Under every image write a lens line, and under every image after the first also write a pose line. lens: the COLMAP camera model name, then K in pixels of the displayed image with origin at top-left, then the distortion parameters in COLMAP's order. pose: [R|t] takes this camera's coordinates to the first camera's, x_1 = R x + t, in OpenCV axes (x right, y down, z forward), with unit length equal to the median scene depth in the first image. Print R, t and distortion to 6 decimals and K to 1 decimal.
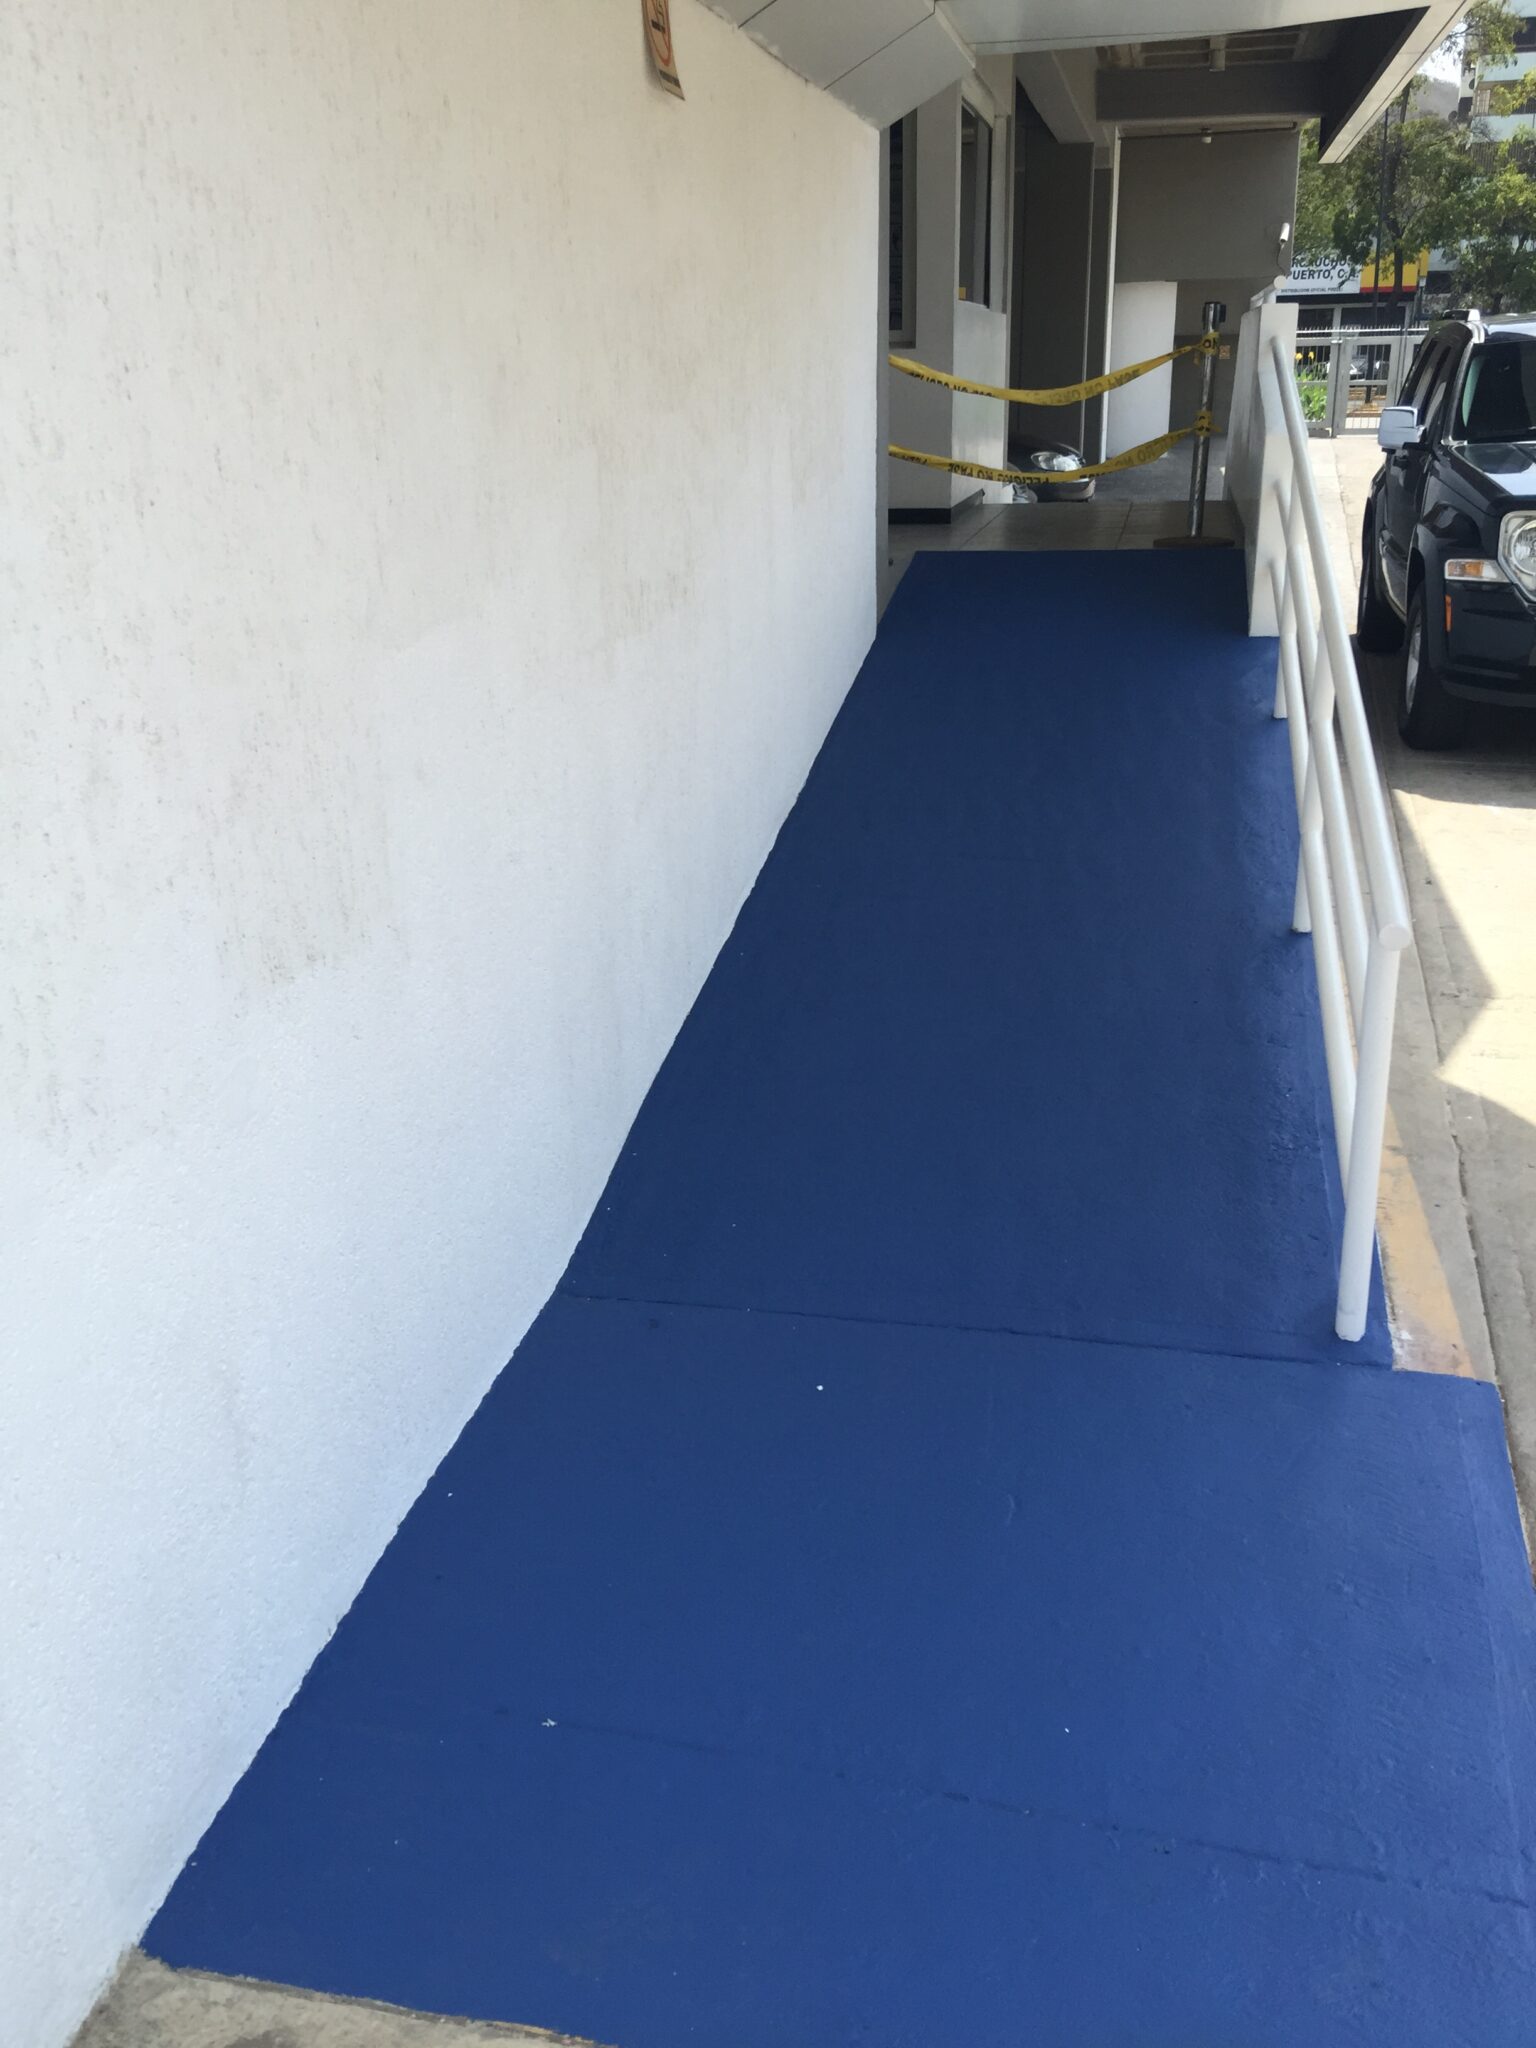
lens RADIAL K [[1724.5, 0, 775.9], [0, 1724.5, 996.9], [0, 0, 1]] dist [0.081019, -0.140738]
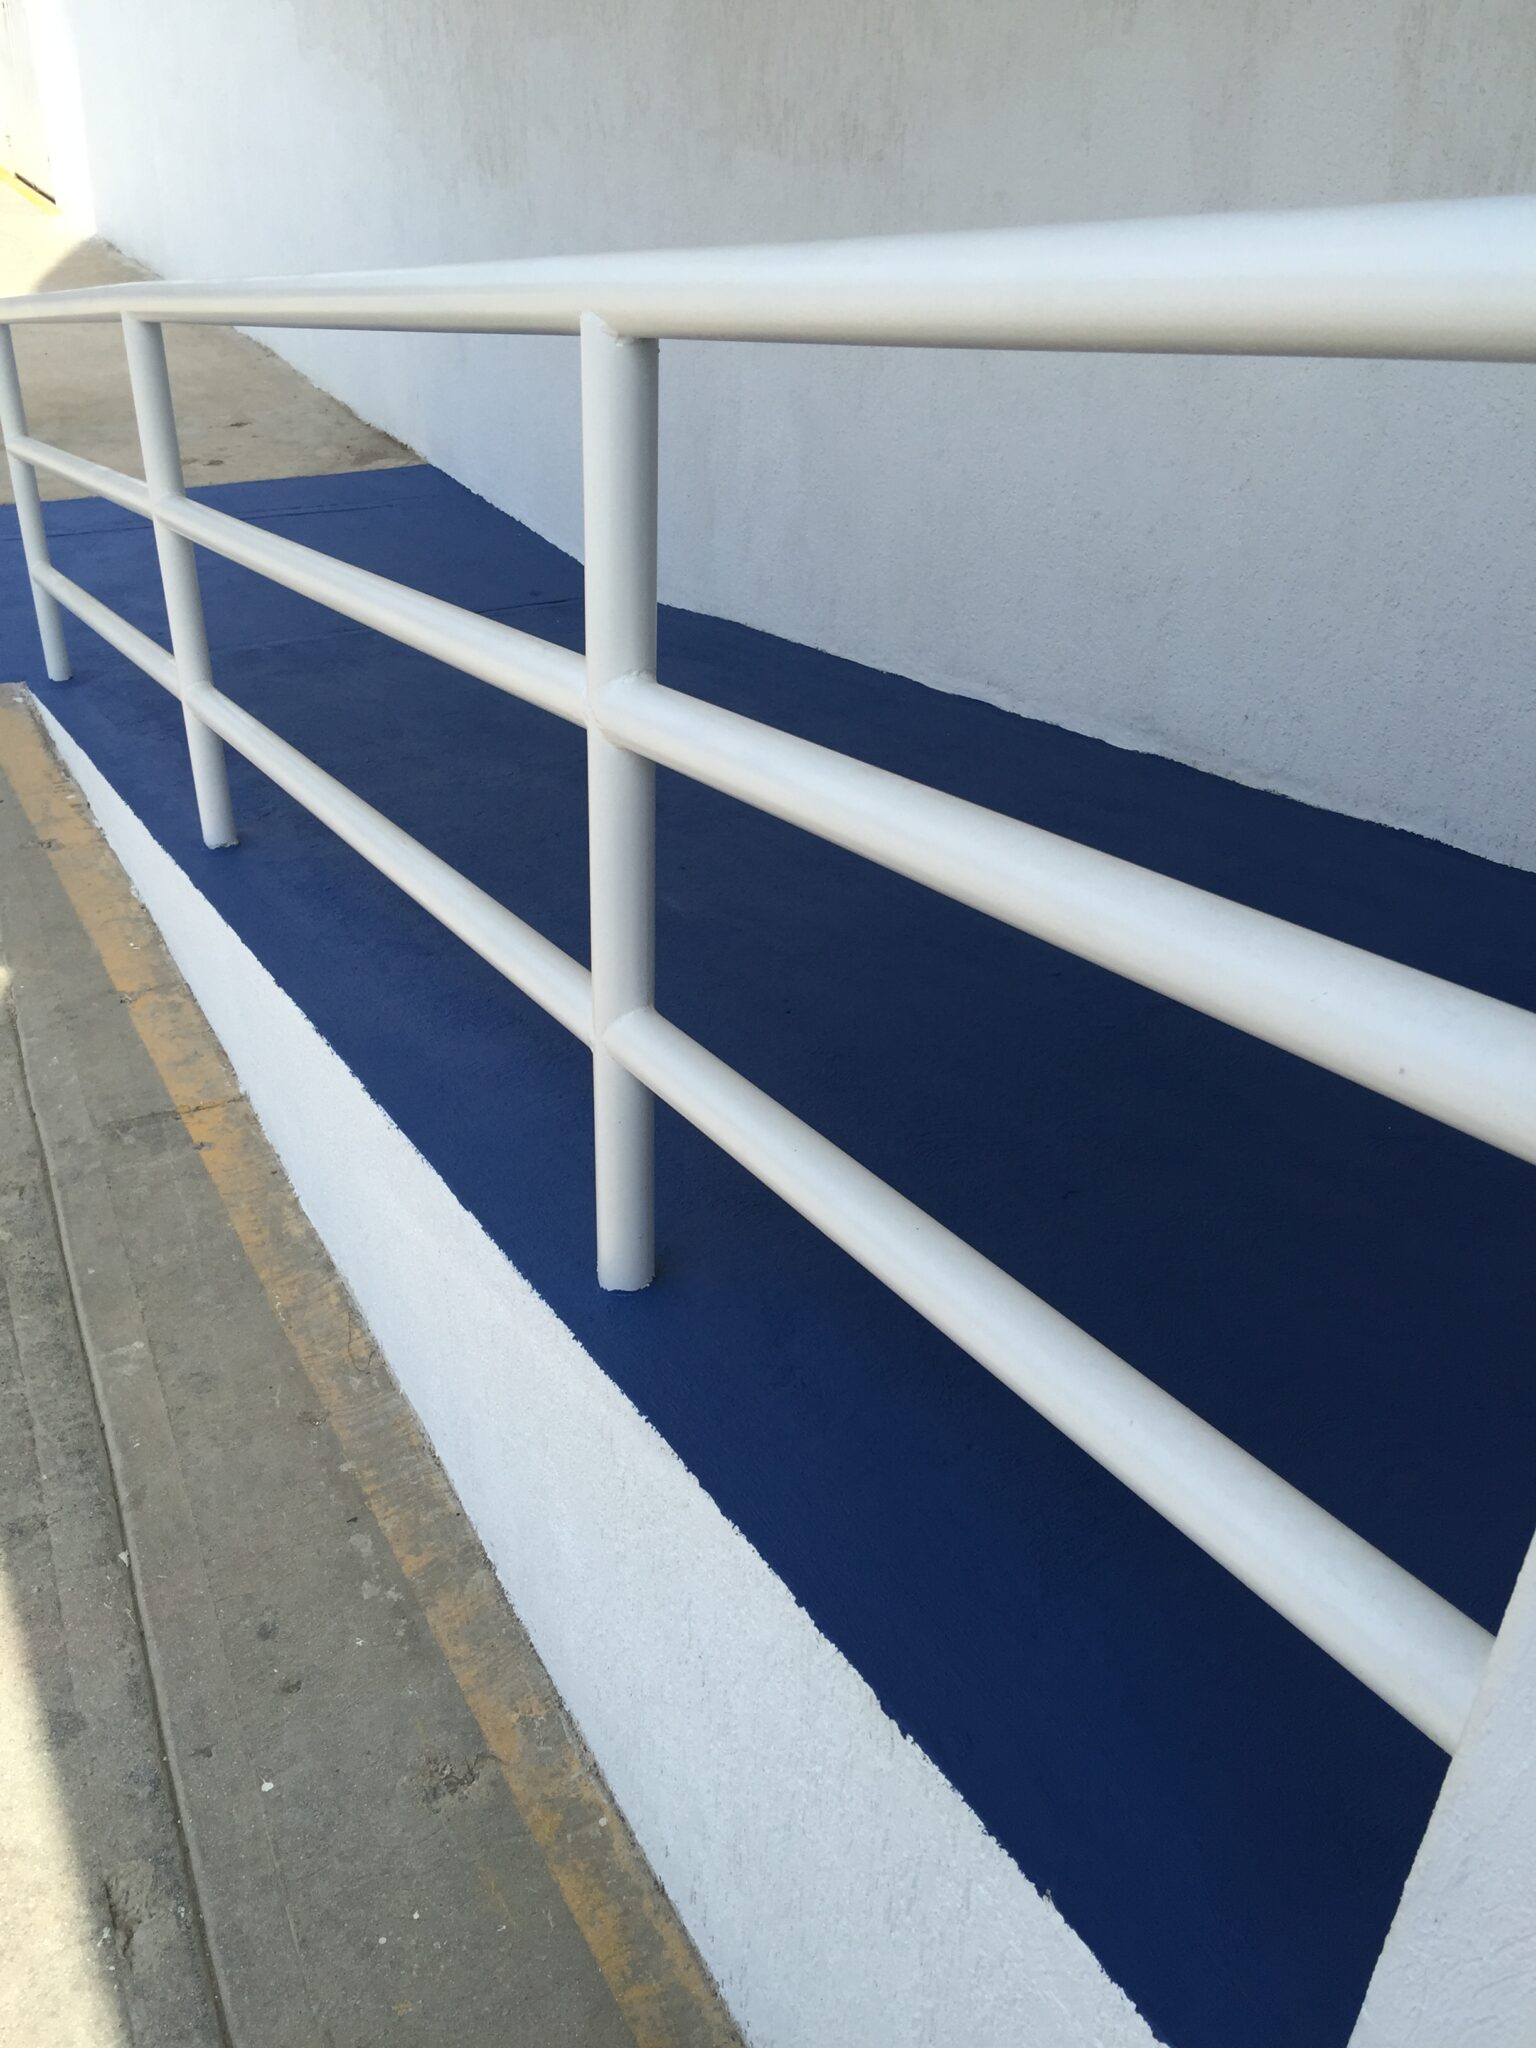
lens RADIAL K [[1724.5, 0, 775.9], [0, 1724.5, 996.9], [0, 0, 1]] dist [0.081019, -0.140738]
pose [[-0.745344, 0.347712, -0.568821, 0.537433], [-0.241867, 0.654053, 0.716739, -0.506703], [0.621259, 0.671796, -0.403395, 1.436108]]
